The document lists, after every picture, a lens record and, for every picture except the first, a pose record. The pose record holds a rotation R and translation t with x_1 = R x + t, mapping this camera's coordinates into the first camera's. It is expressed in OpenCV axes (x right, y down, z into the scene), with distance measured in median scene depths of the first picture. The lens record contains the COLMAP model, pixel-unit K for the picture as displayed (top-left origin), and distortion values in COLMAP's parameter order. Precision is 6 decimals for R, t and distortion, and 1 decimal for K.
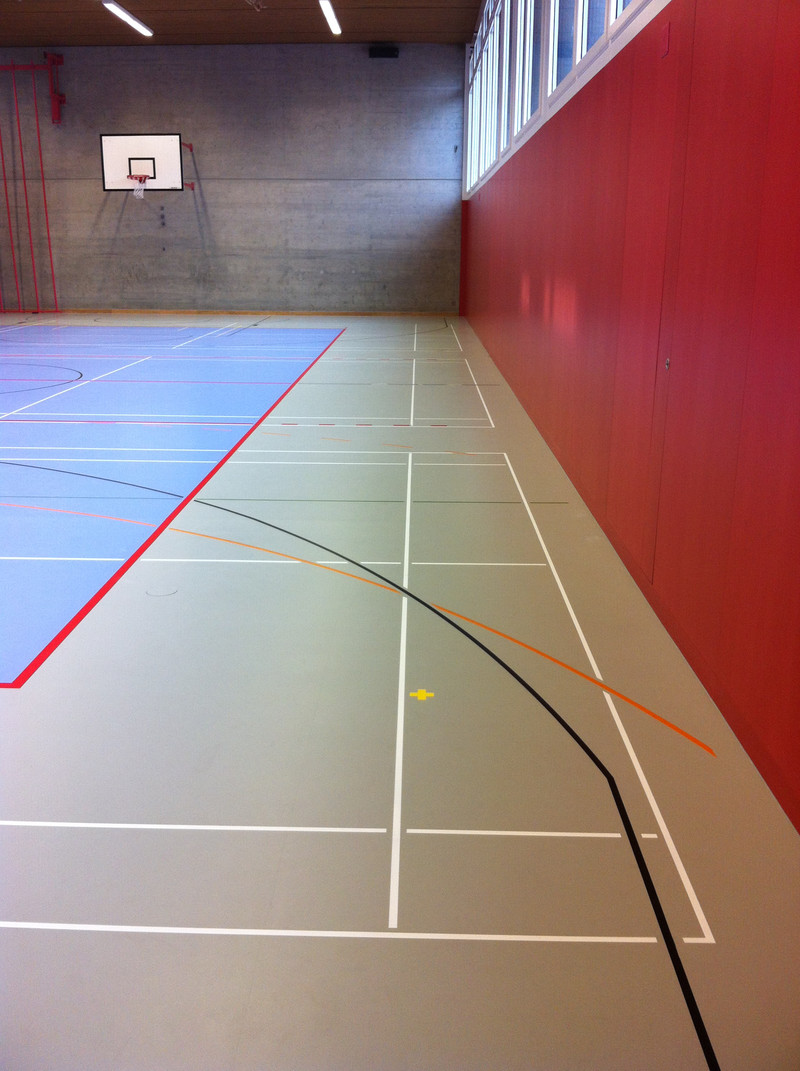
lens RADIAL K [[918.4, 0, 398.8], [0, 918.4, 565.0], [0, 0, 1]] dist [0.012612, -0.130122]
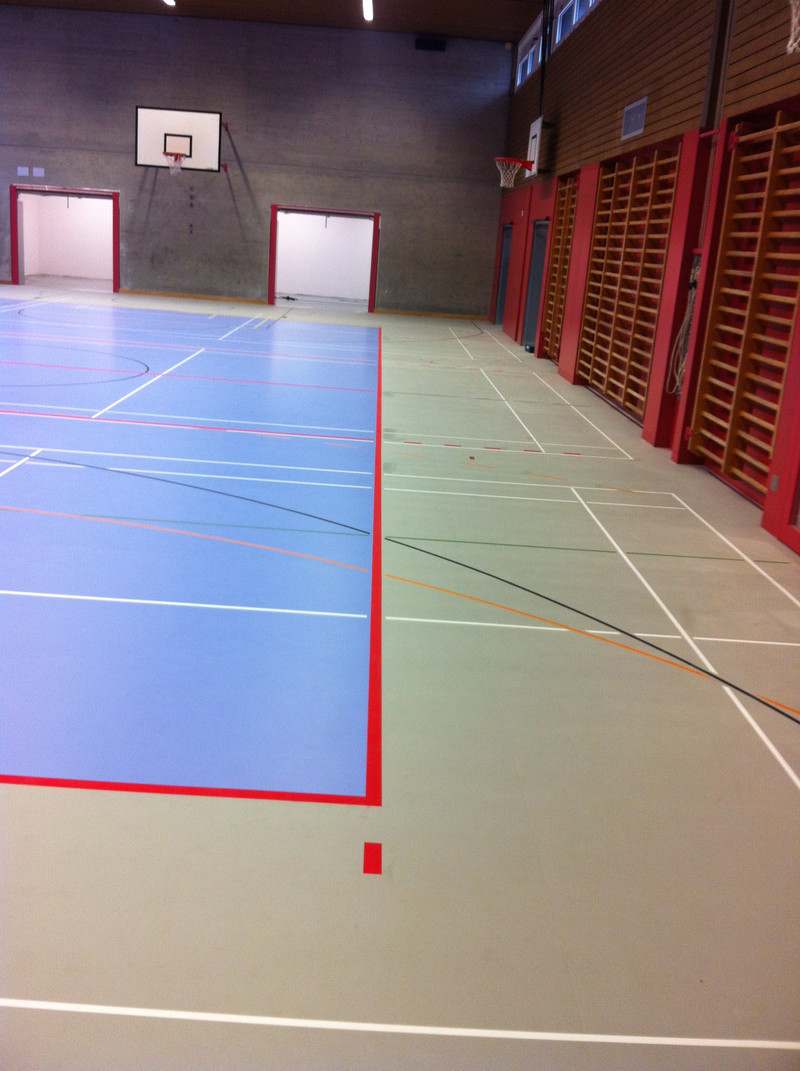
lens RADIAL K [[918.4, 0, 398.8], [0, 918.4, 565.0], [0, 0, 1]] dist [0.012612, -0.130122]
pose [[0.997141, 0.052334, 0.054500, -0.080078], [-0.052844, 0.998571, 0.007961, -0.016076], [-0.054006, -0.010819, 0.998482, 0.029239]]
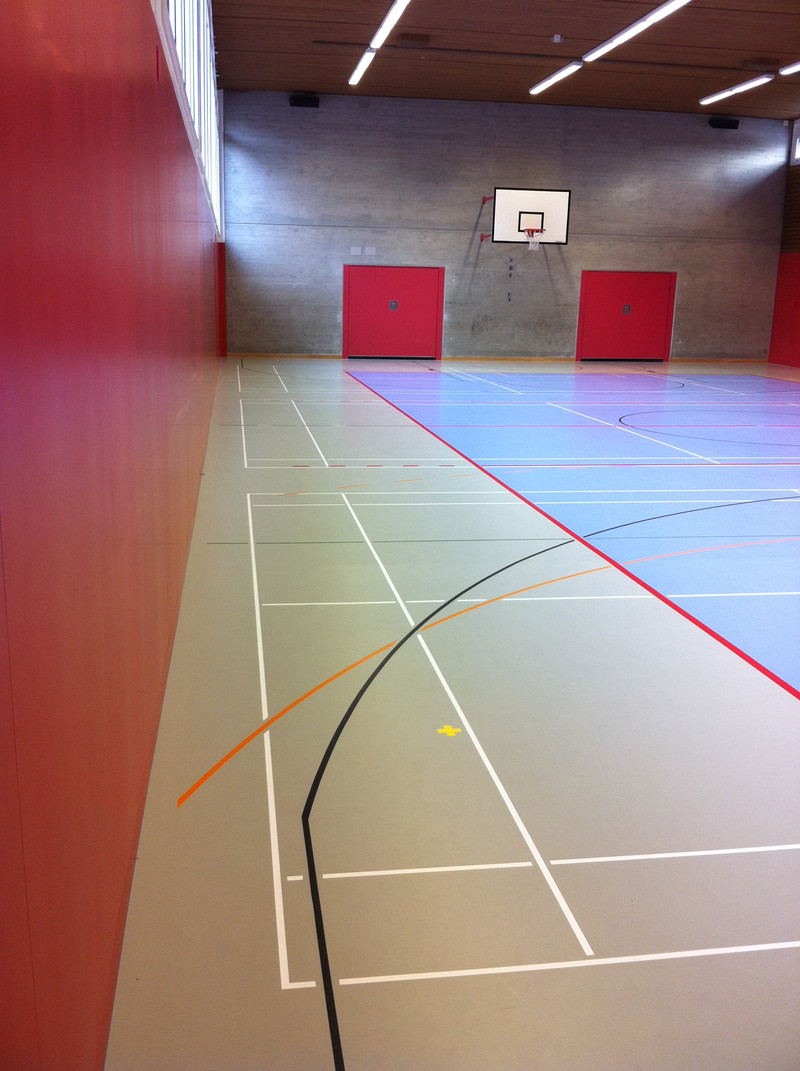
lens RADIAL K [[918.4, 0, 398.8], [0, 918.4, 565.0], [0, 0, 1]] dist [0.012612, -0.130122]
pose [[0.989269, -0.035565, 0.141714, -0.592165], [0.041640, 0.998326, -0.040135, -0.009301], [-0.140049, 0.045605, 0.989094, 0.006603]]
